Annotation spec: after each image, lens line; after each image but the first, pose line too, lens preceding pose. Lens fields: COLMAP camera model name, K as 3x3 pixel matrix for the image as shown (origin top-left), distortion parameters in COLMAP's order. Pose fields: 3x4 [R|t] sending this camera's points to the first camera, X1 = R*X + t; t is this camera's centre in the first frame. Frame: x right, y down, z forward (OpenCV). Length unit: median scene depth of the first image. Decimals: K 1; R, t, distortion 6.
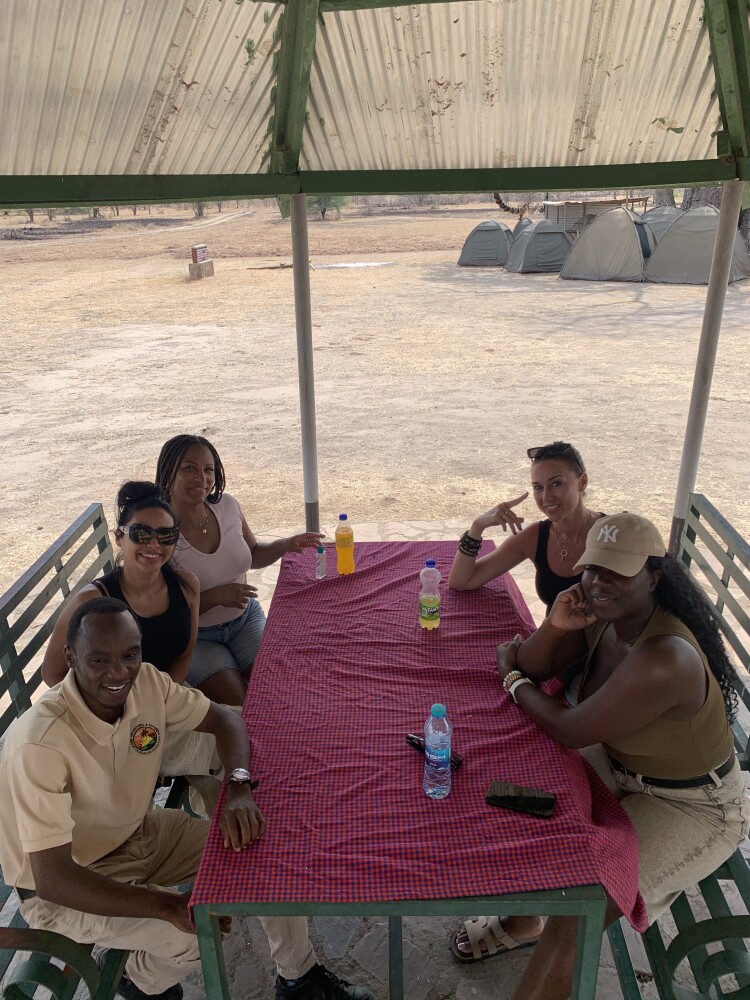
lens RADIAL K [[782.2, 0, 375.0], [0, 782.2, 500.0], [0, 0, 1]] dist [-0.007622, -0.003125]
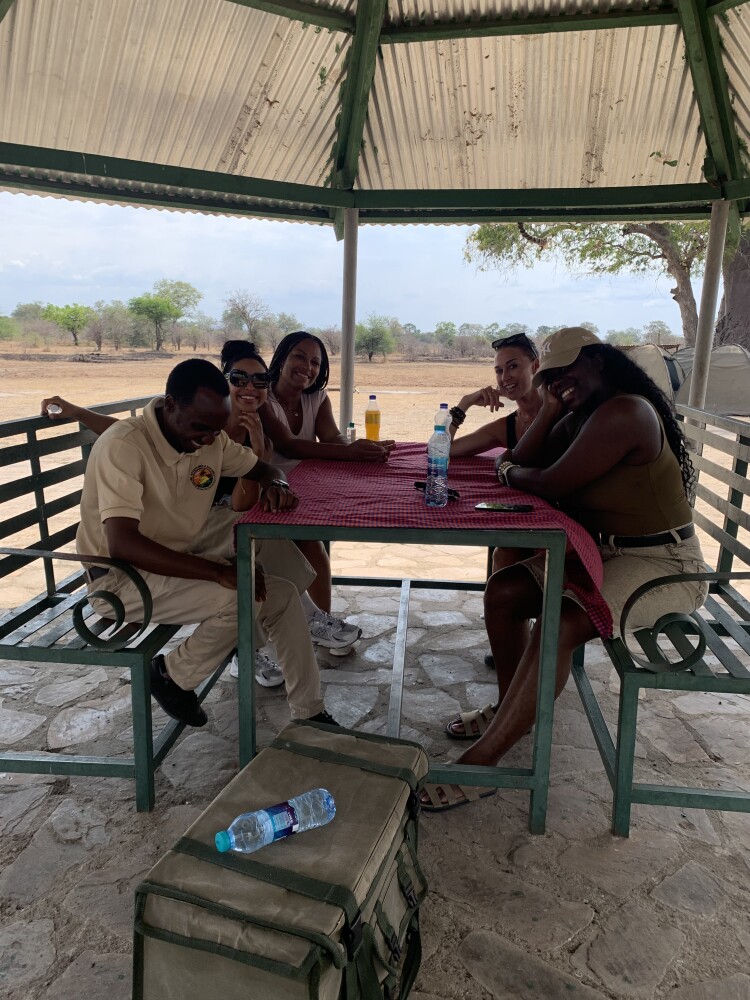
lens RADIAL K [[782.2, 0, 375.0], [0, 782.2, 500.0], [0, 0, 1]] dist [-0.007622, -0.003125]
pose [[0.997402, 0.054472, -0.047136, 0.020696], [-0.062119, 0.981714, -0.179939, 0.307853], [0.036472, 0.182400, 0.982548, -0.107641]]
